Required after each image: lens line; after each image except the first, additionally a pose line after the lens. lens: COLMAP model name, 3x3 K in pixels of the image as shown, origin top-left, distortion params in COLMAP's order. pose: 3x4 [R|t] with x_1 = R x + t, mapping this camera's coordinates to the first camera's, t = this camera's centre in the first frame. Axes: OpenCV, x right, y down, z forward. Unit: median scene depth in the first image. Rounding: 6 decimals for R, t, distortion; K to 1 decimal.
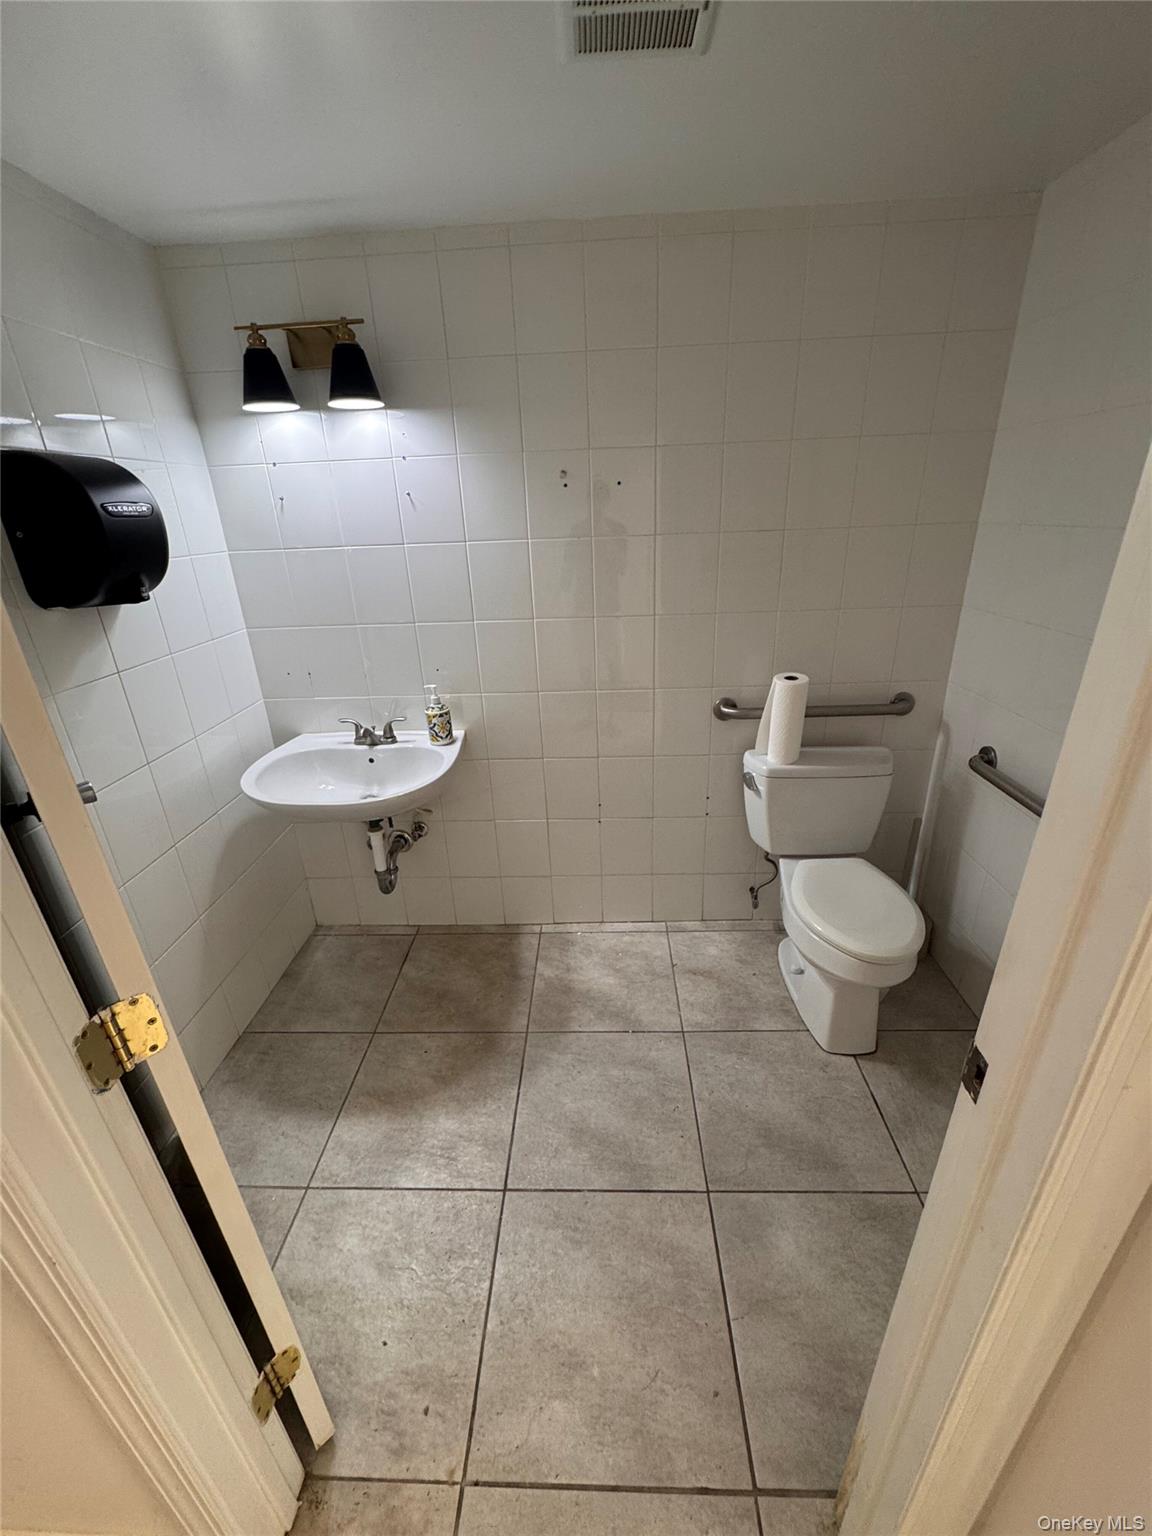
lens RADIAL K [[615.8, 0, 582.0], [0, 615.8, 769.1], [0, 0, 1]] dist [-0.007724, 0.001352]
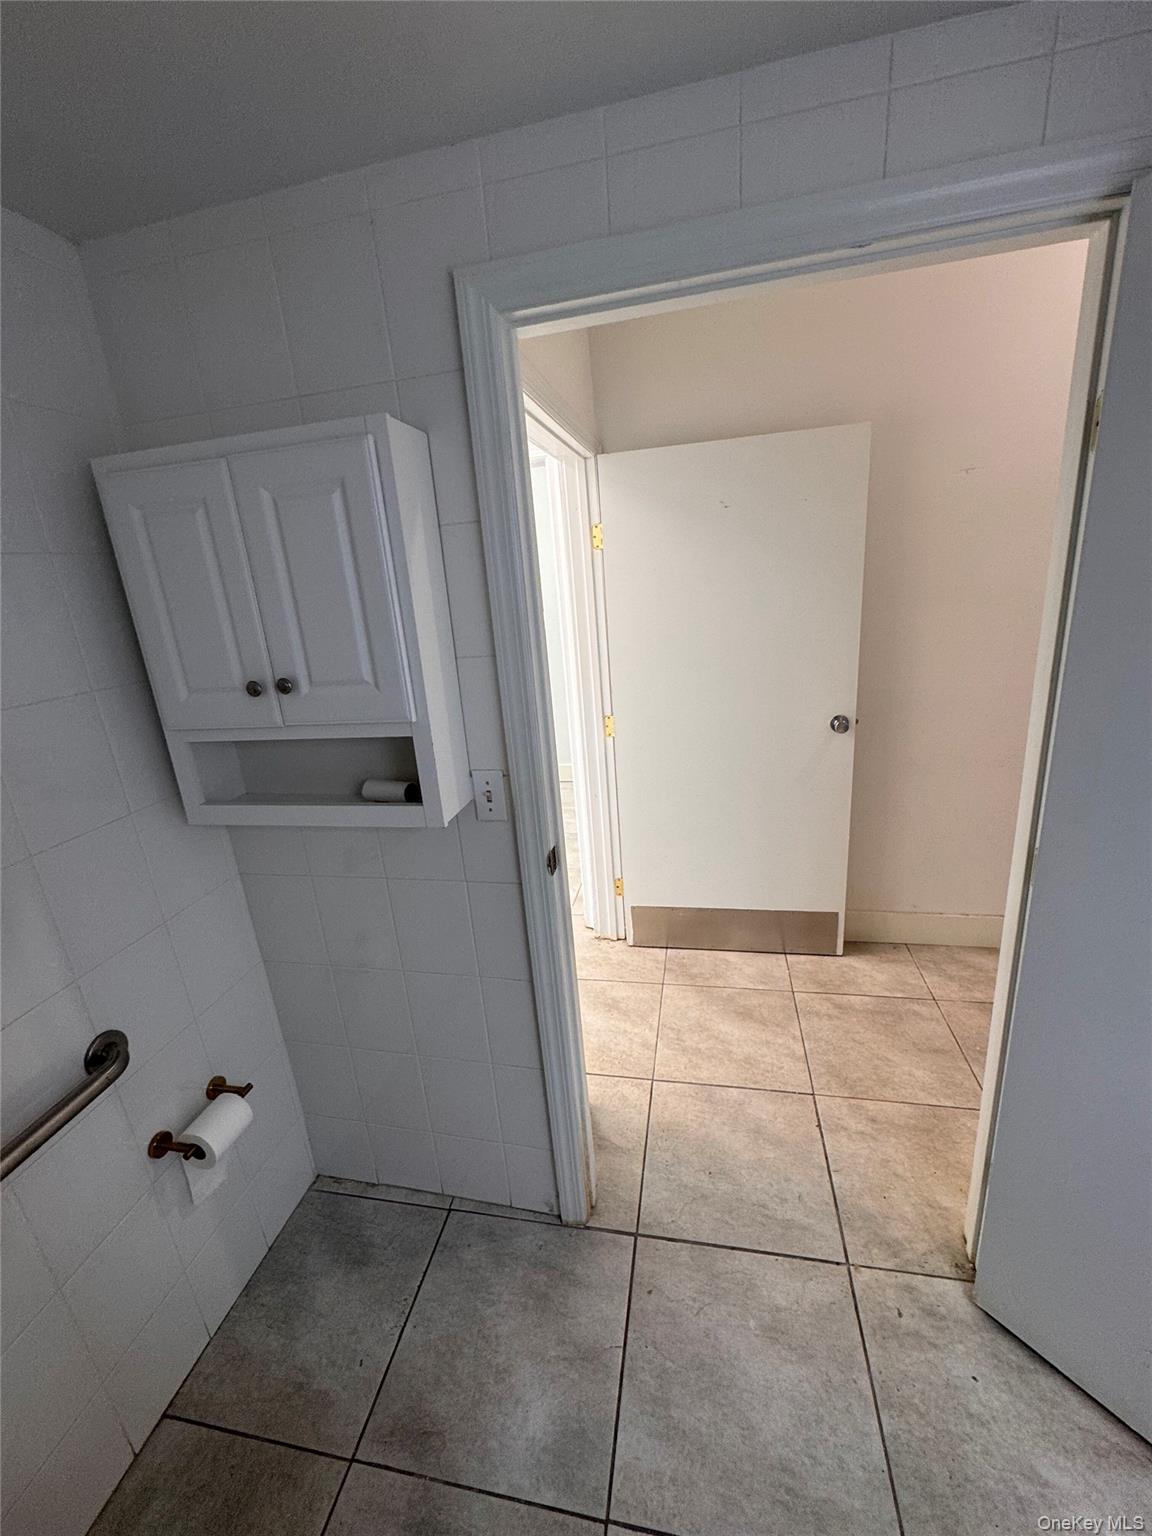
lens RADIAL K [[615.8, 0, 576.0], [0, 615.8, 761.2], [0, 0, 1]] dist [-0.007724, 0.001352]
pose [[-0.978910, 0.061579, 0.194790, 0.057056], [0.172650, 0.759088, 0.627676, -0.575273], [-0.109212, 0.648068, -0.753711, 1.222385]]
